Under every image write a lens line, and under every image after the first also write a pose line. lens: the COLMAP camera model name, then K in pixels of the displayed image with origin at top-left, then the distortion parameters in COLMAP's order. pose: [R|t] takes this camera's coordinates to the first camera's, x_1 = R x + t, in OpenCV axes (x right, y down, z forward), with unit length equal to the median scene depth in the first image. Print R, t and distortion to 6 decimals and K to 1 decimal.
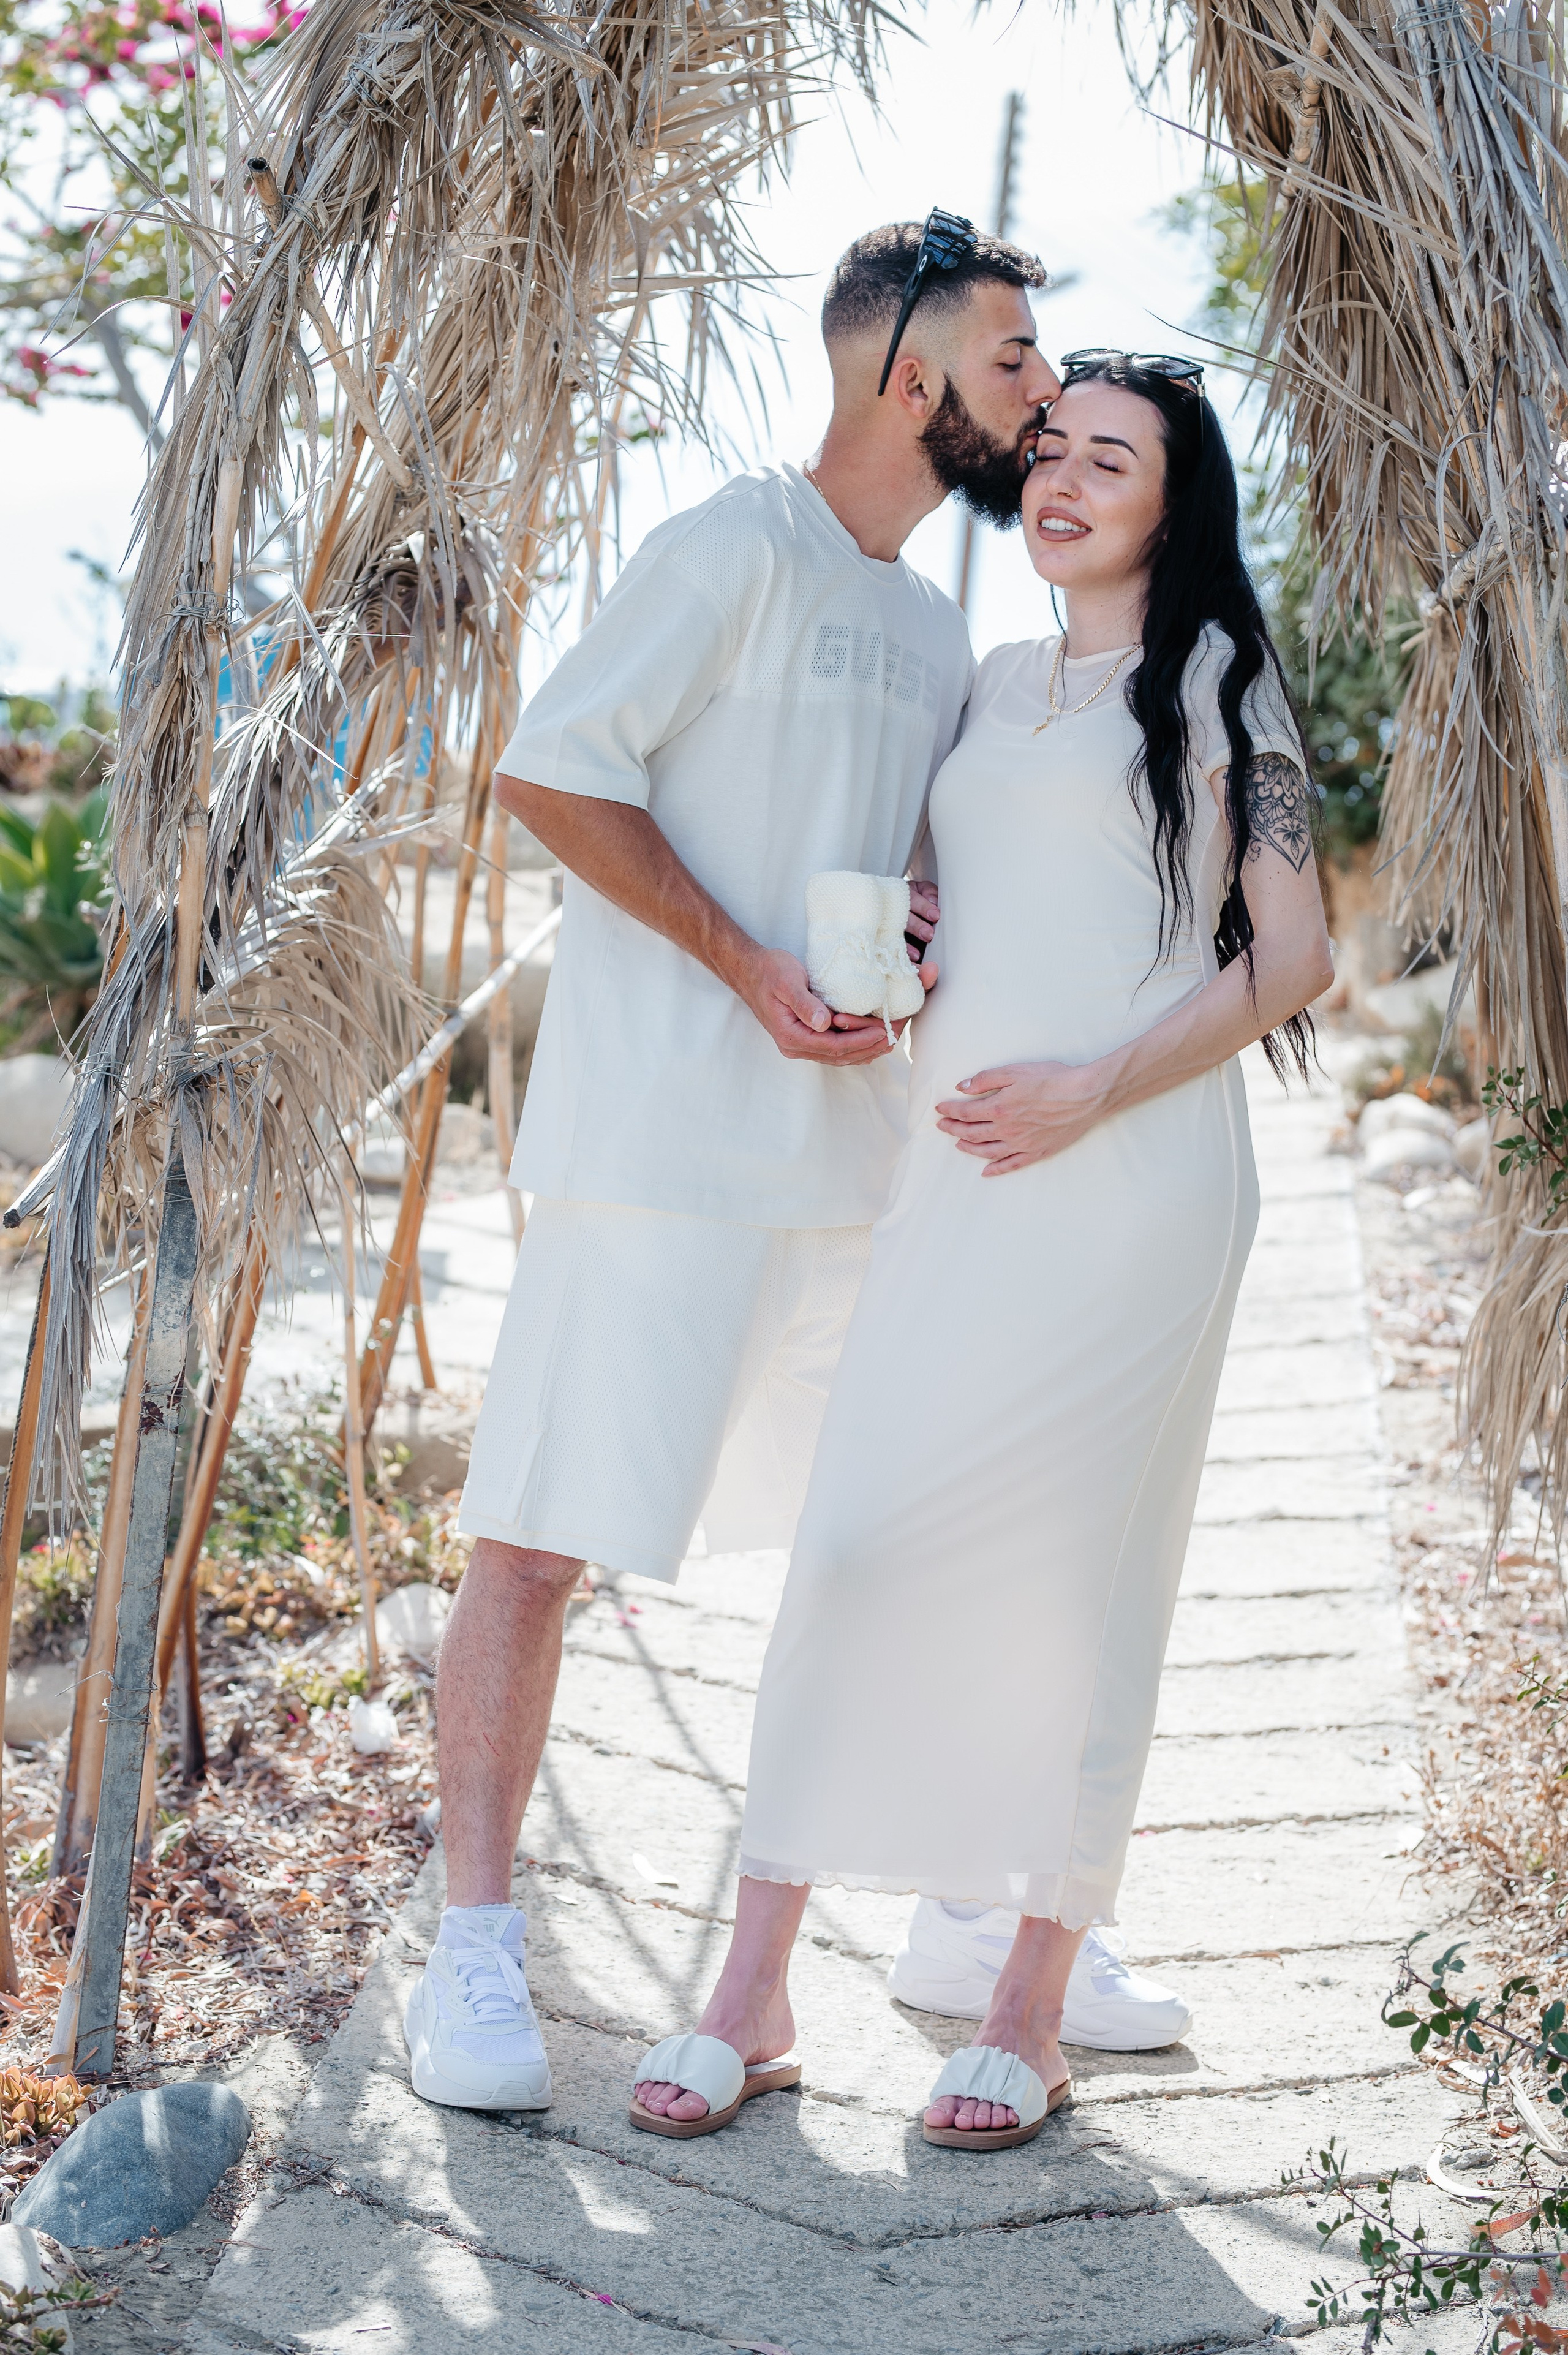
lens RADIAL K [[5364.4, 0, 733.7], [0, 5364.4, 1187.8], [0, 0, 1]] dist [-0.042450, -0.214863]
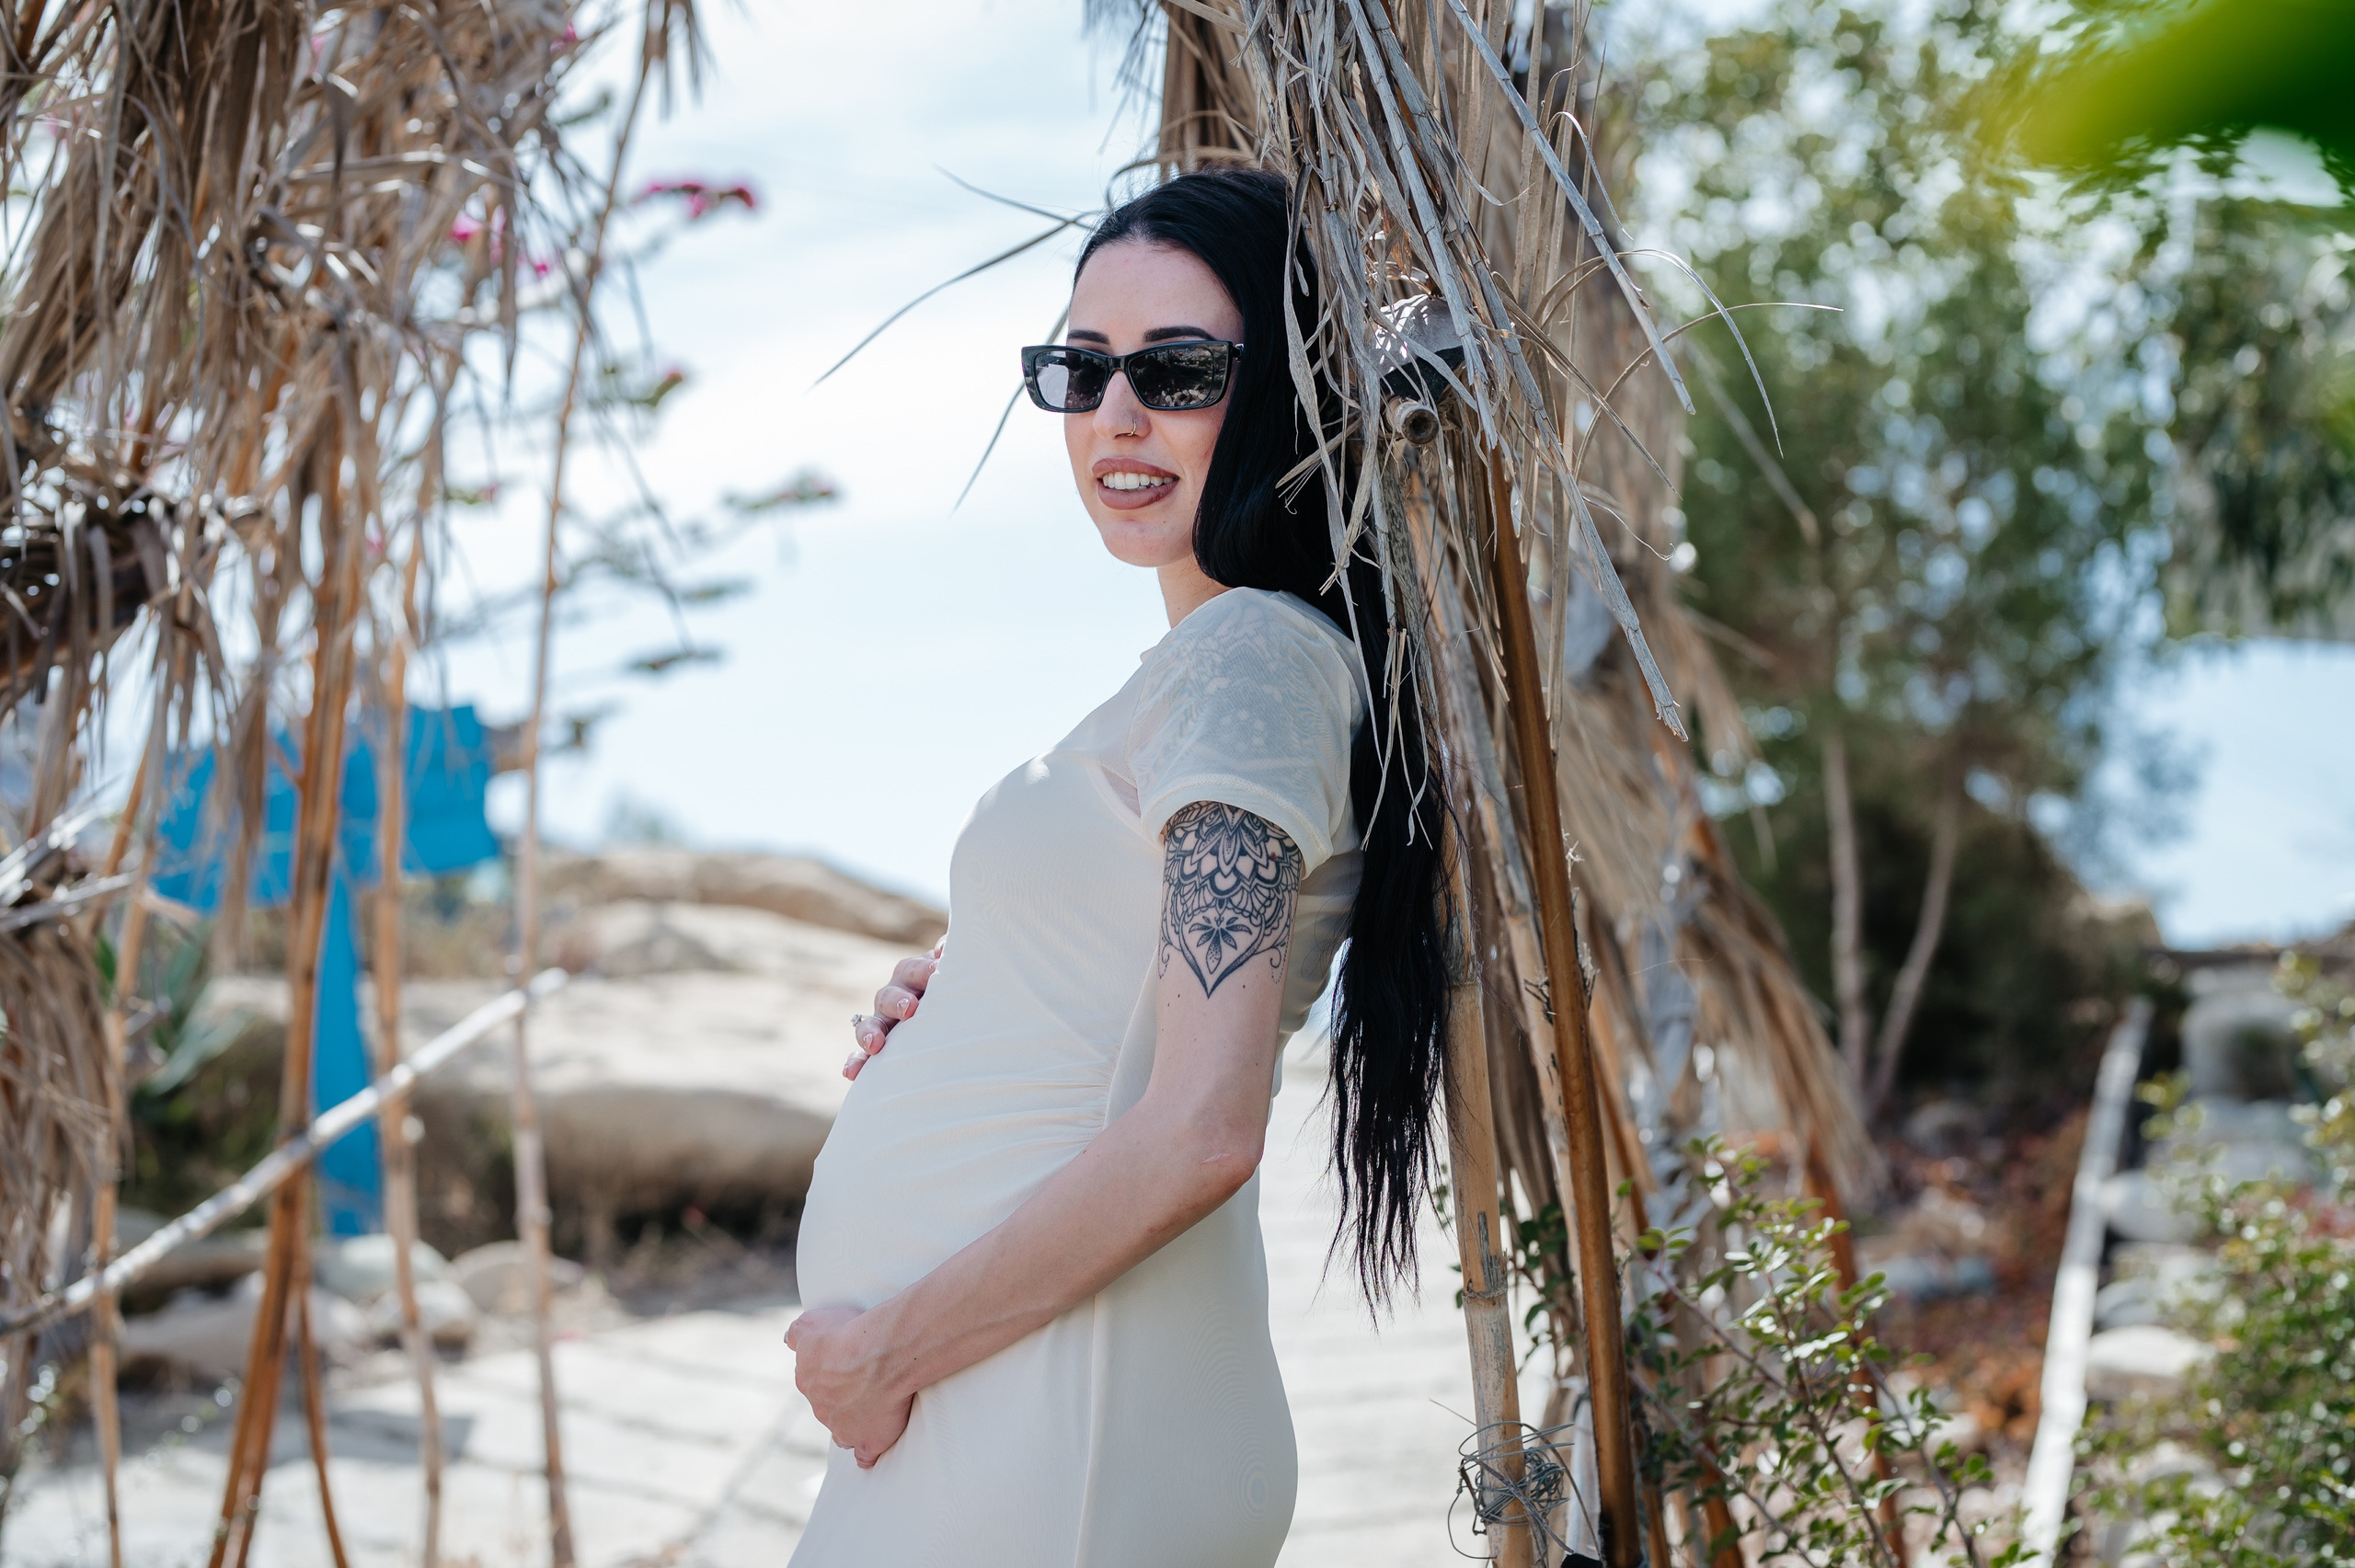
lens RADIAL K [[5322.8, 0, 1176.5], [0, 5322.8, 841.4], [0, 0, 1]] dist [0.038824, -0.393148]
pose [[0.999772, -0.021268, 0.001809, 0.105617], [0.021345, 0.995802, -0.089013, -0.002158], [0.000092, 0.089031, 0.996029, 0.258886]]
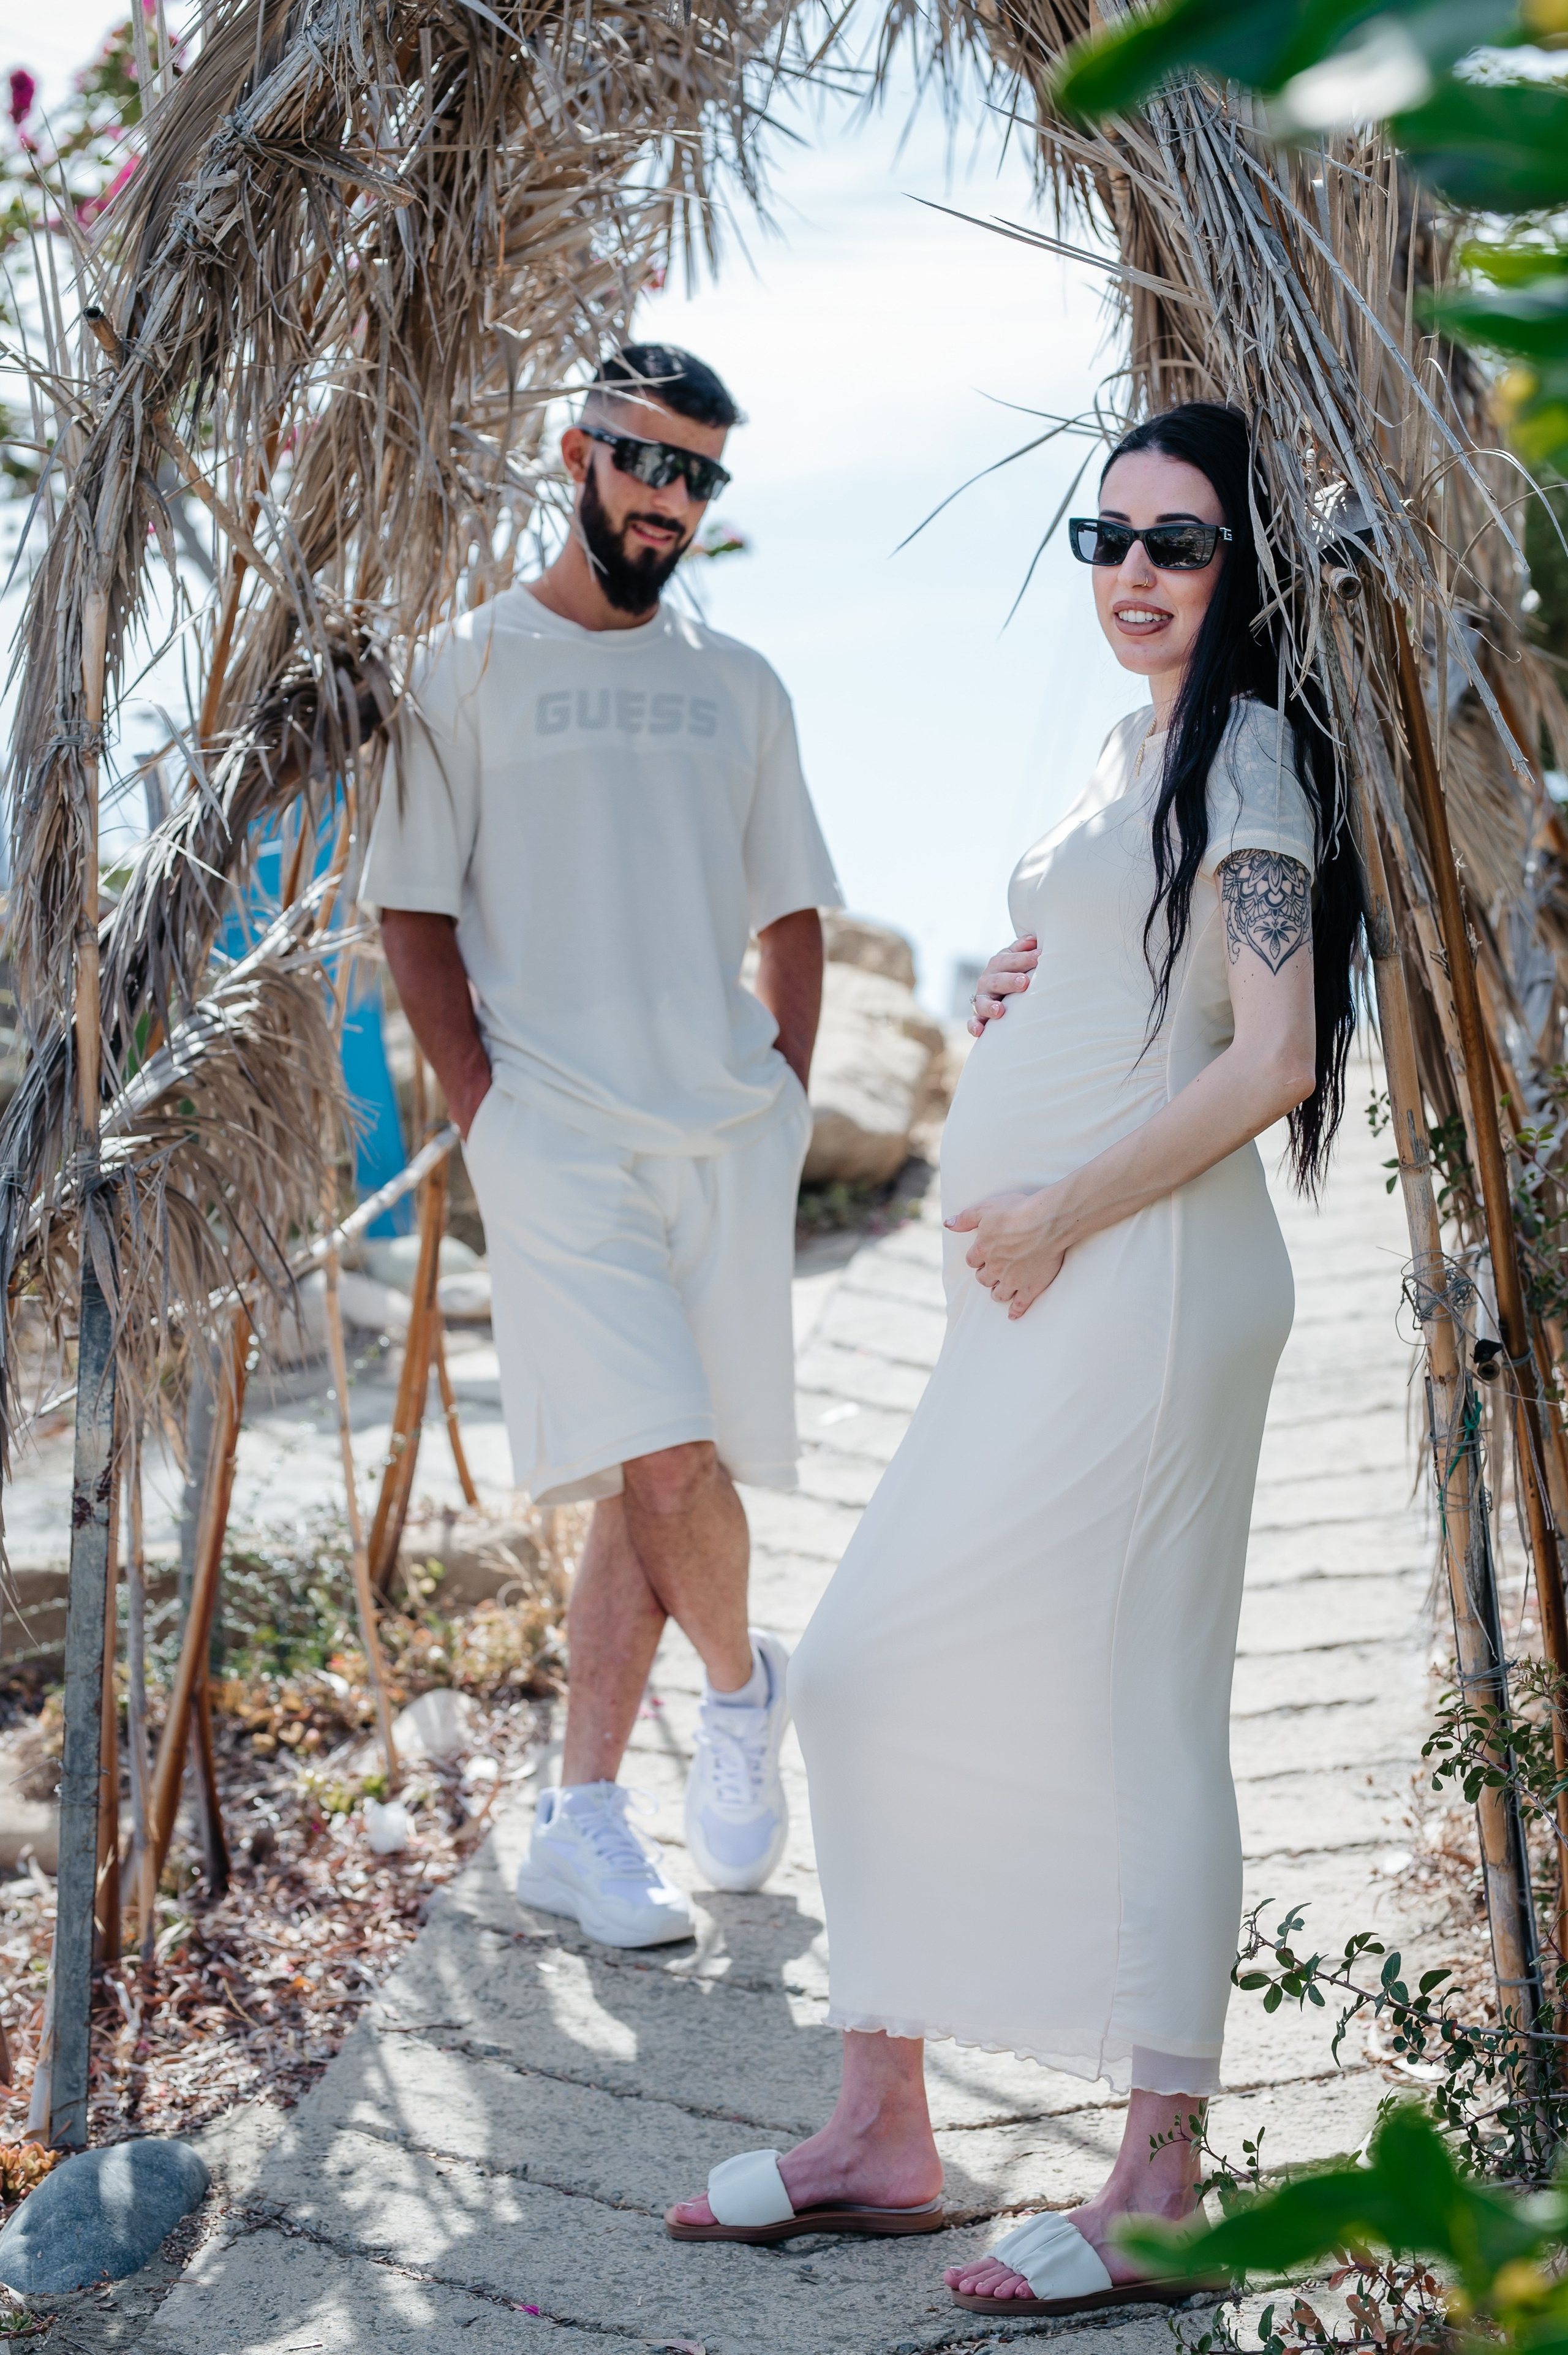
lens RADIAL K [[5730.5, 0, 785.0], [0, 5730.5, 1163.6], [0, 0, 1]] dist [-0.064012, 0.185563]
pose [[0.996770, -0.069910, -0.039531, 0.072749], [0.068507, 0.997008, -0.035798, 0.023415], [0.041915, 0.032974, 0.998577, -0.104325]]
